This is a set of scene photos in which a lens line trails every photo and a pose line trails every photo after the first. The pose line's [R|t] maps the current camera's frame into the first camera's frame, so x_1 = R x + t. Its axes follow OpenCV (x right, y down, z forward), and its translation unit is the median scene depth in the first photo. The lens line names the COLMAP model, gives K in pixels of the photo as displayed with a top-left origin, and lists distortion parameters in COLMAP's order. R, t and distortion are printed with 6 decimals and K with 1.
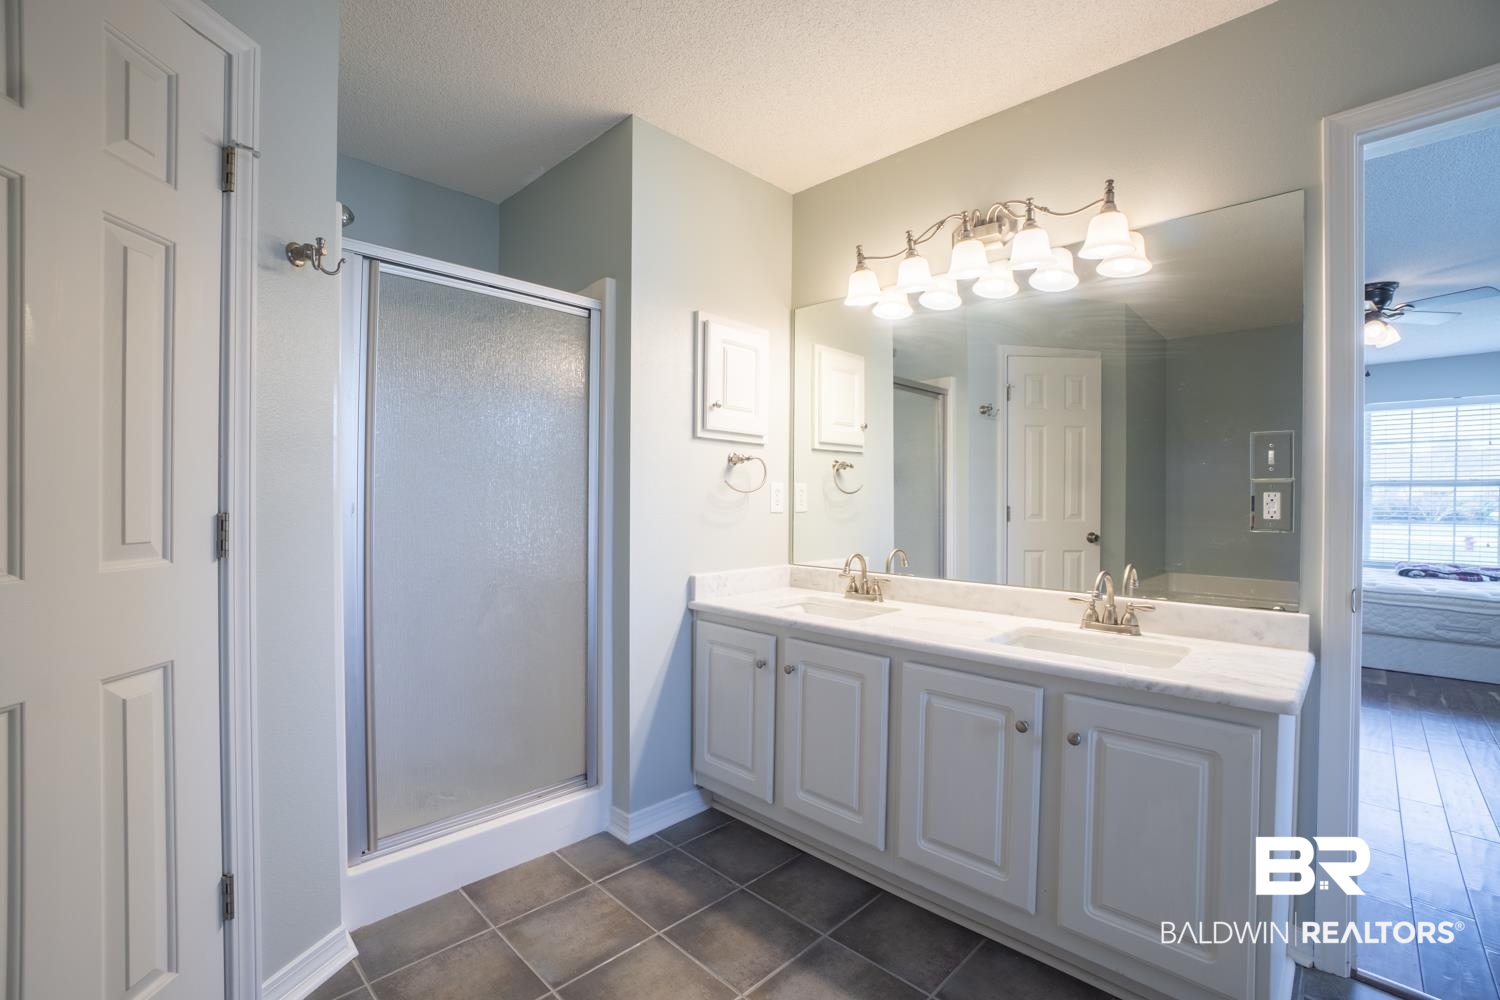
lens RADIAL K [[663.4, 0, 738.0], [0, 663.4, 501.6], [0, 0, 1]] dist [-0.061061, 0.021898]
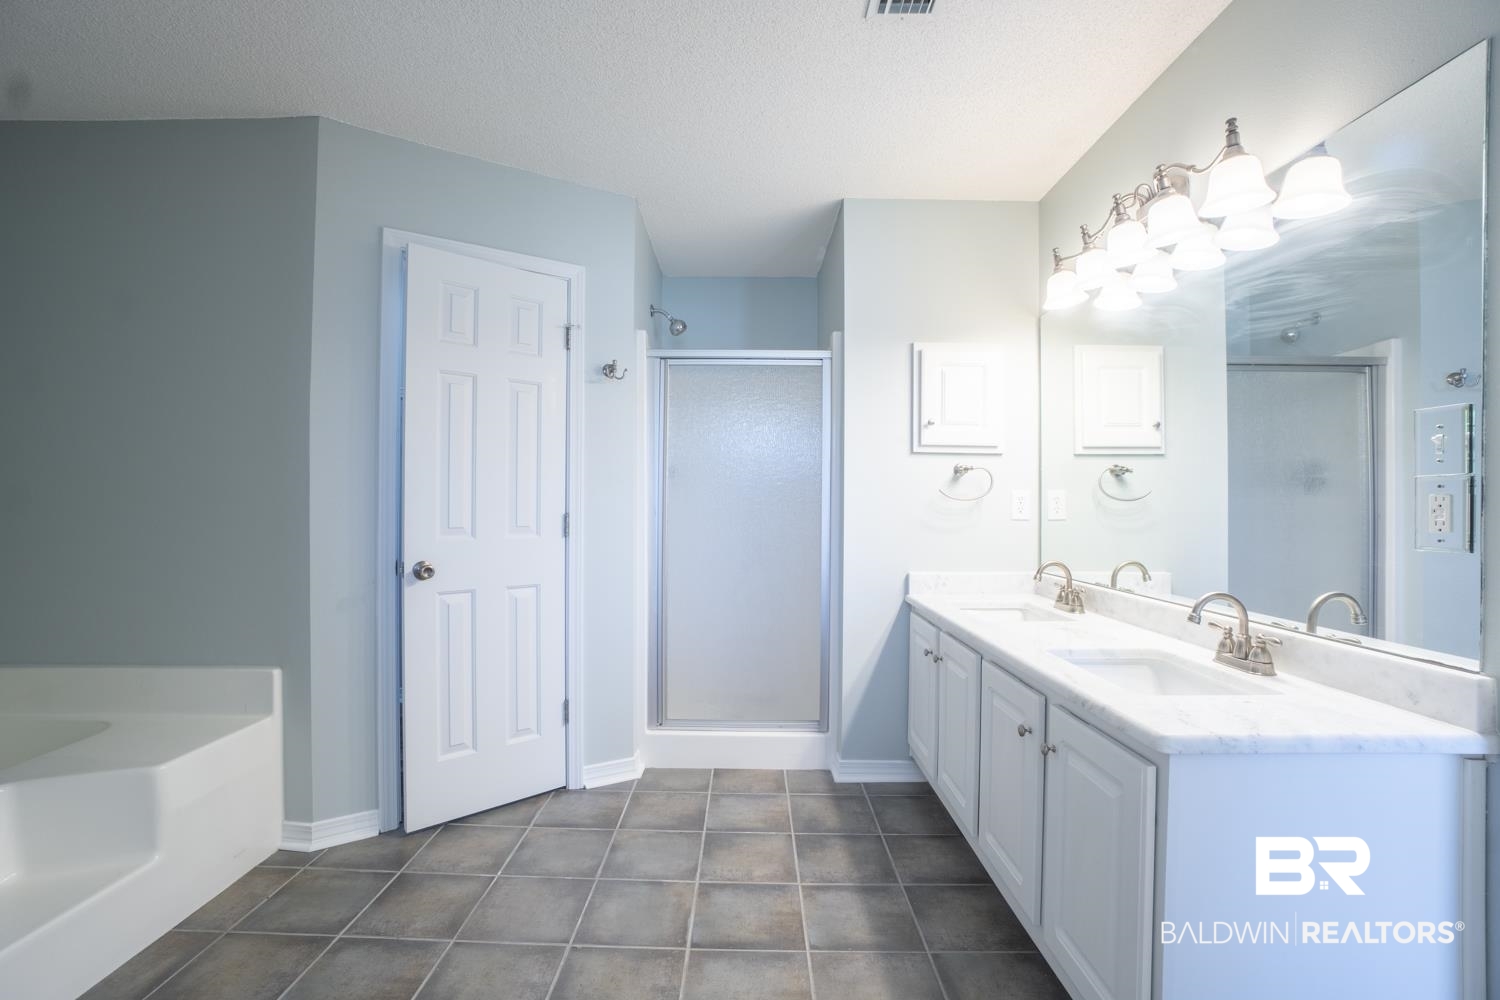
lens RADIAL K [[663.4, 0, 738.0], [0, 663.4, 501.6], [0, 0, 1]] dist [-0.061061, 0.021898]
pose [[0.697342, -0.006291, -0.716710, 0.609416], [-0.003929, 0.999913, -0.012599, 0.003644], [0.716727, 0.011602, 0.697257, -0.016678]]
